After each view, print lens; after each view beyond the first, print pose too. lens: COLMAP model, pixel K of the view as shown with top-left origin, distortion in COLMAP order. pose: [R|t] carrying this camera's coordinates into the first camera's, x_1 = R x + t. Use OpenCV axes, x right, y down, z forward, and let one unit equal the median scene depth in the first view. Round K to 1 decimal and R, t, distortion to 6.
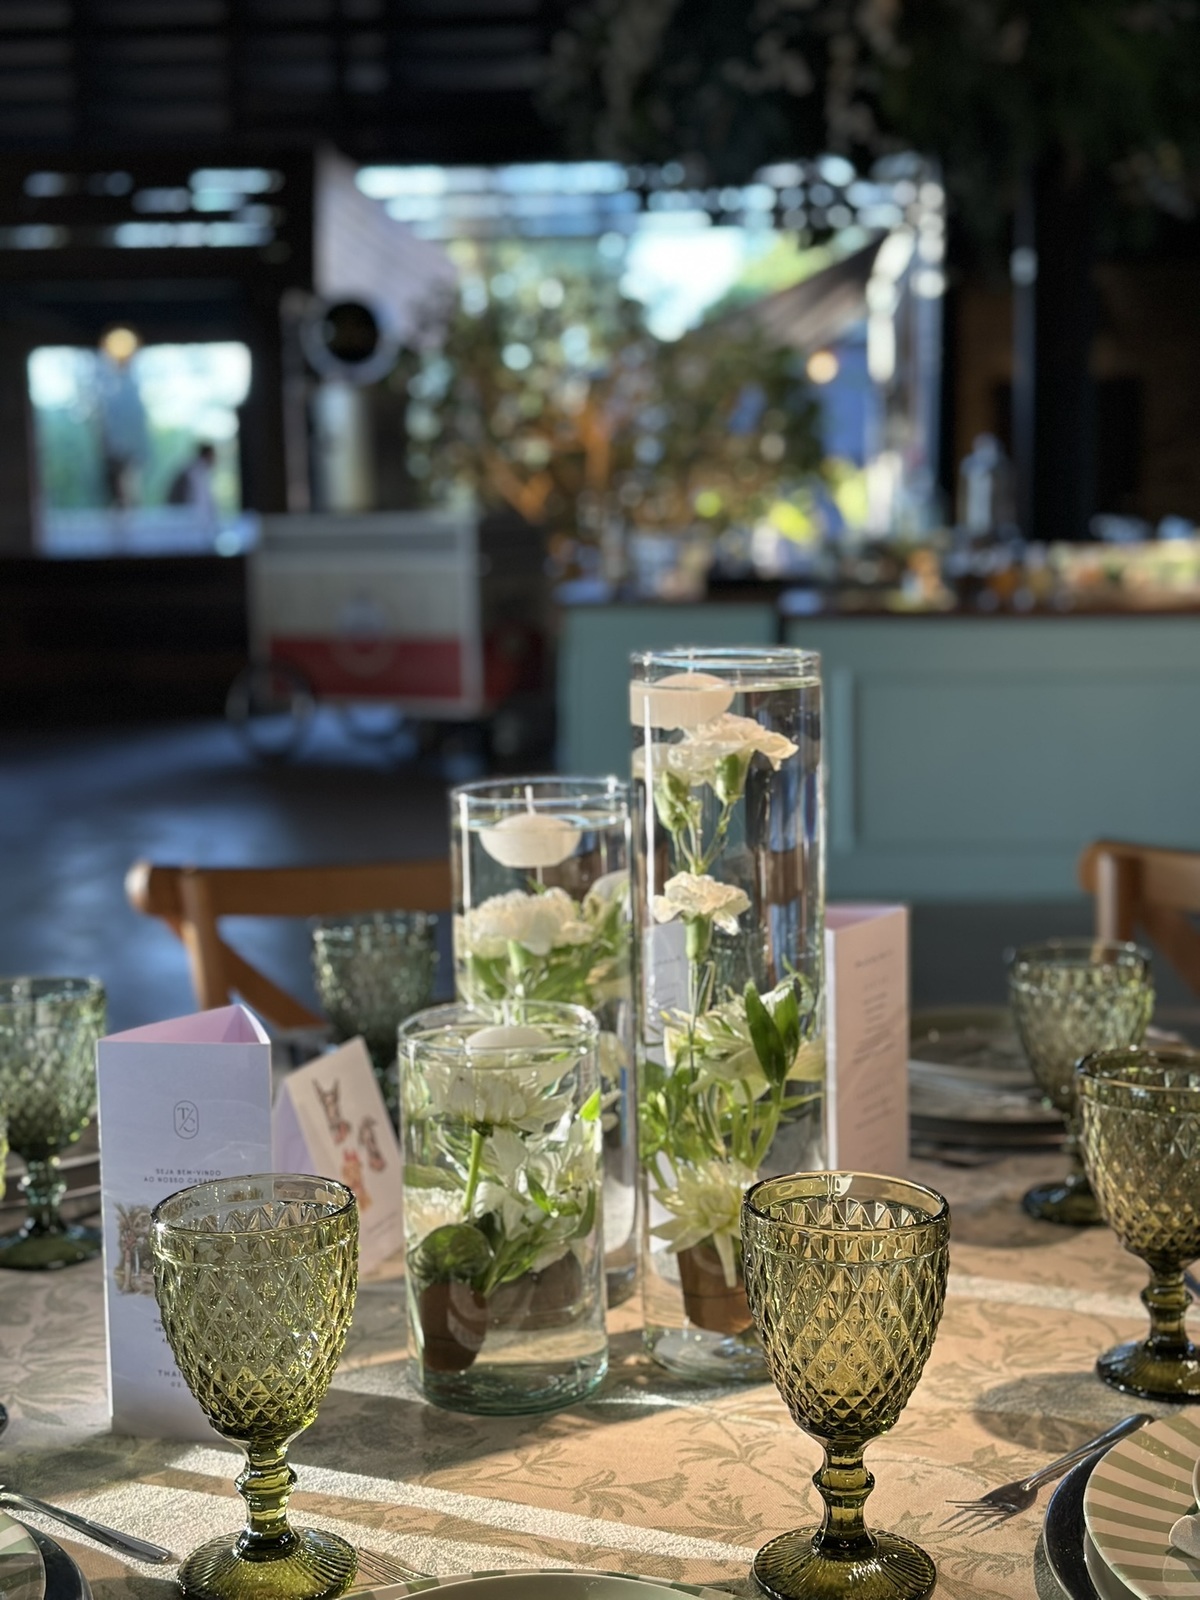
lens RADIAL K [[2231.4, 0, 592.4], [0, 2231.4, 797.8], [0, 0, 1]] dist [0.036651, 0.000000]
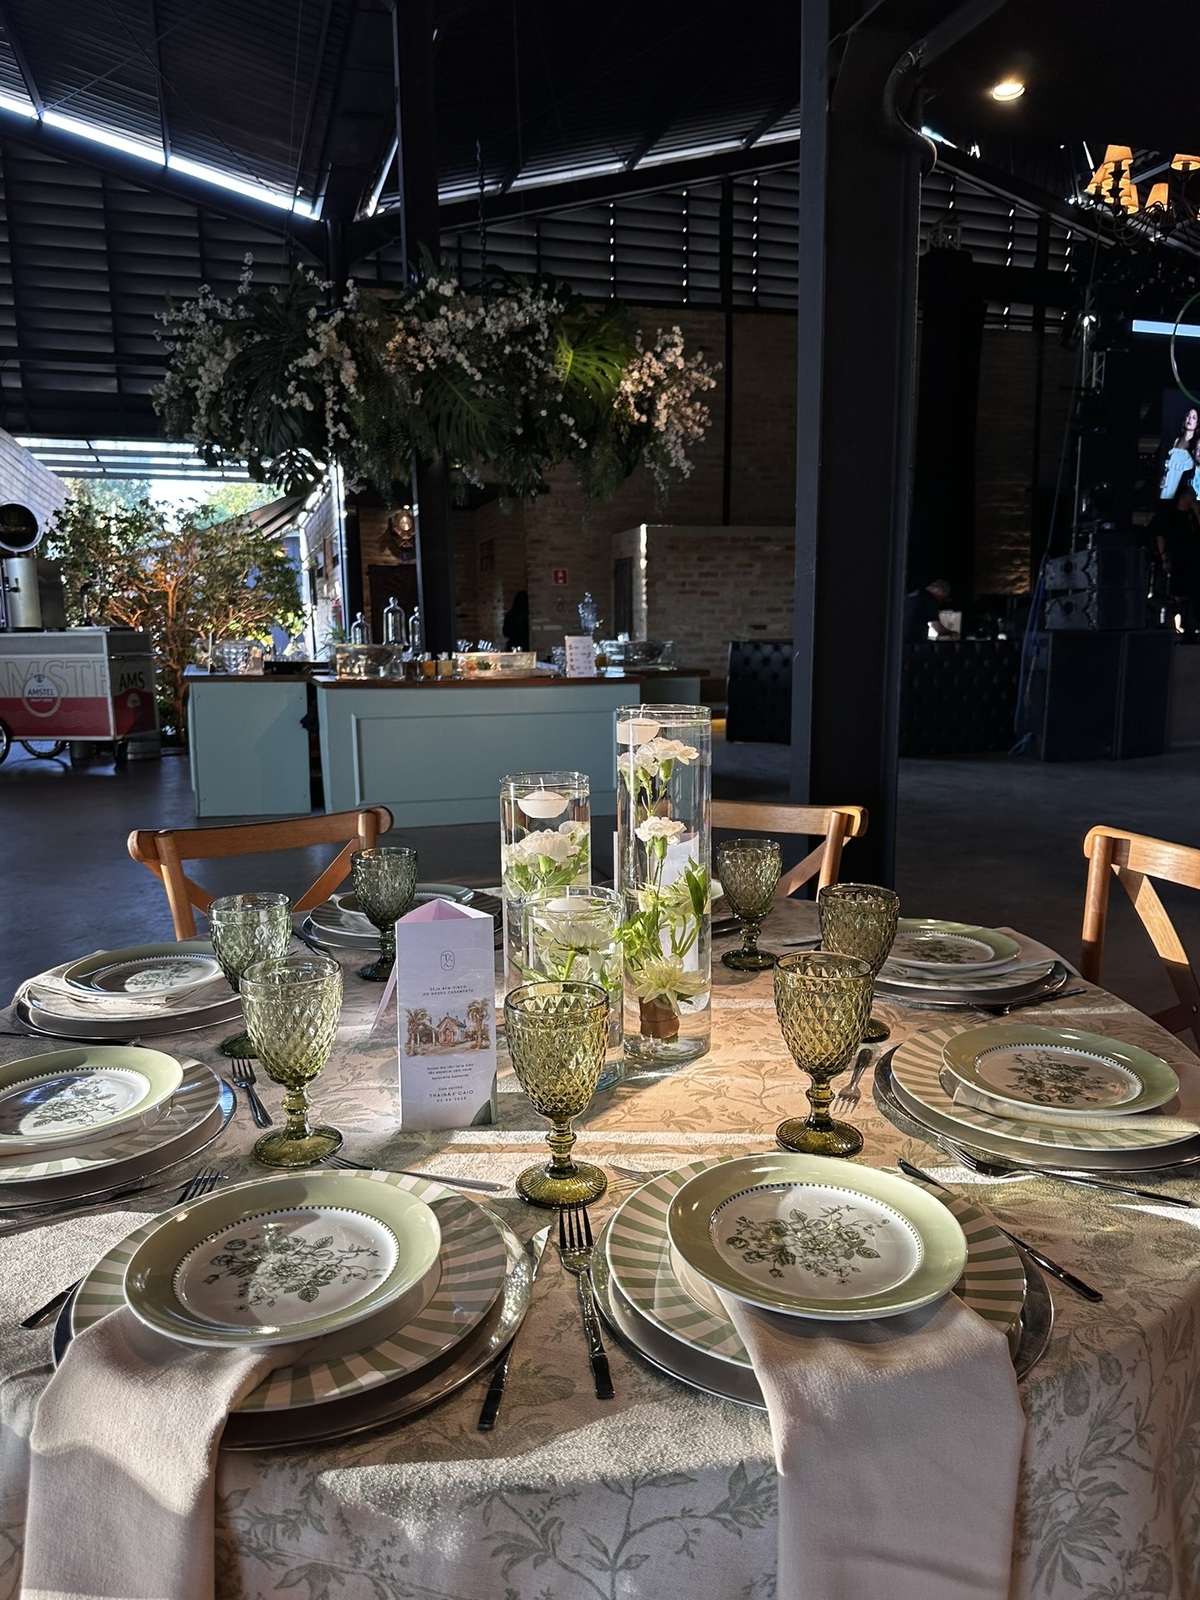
lens RADIAL K [[1117.5, 0, 573.9], [0, 1117.5, 806.9], [0, 0, 1]] dist [0.051023, -0.051932]
pose [[0.930901, -0.051545, 0.361617, -0.389565], [0.041396, 0.998503, 0.035762, -0.014426], [-0.362919, -0.018321, 0.931641, 0.075705]]
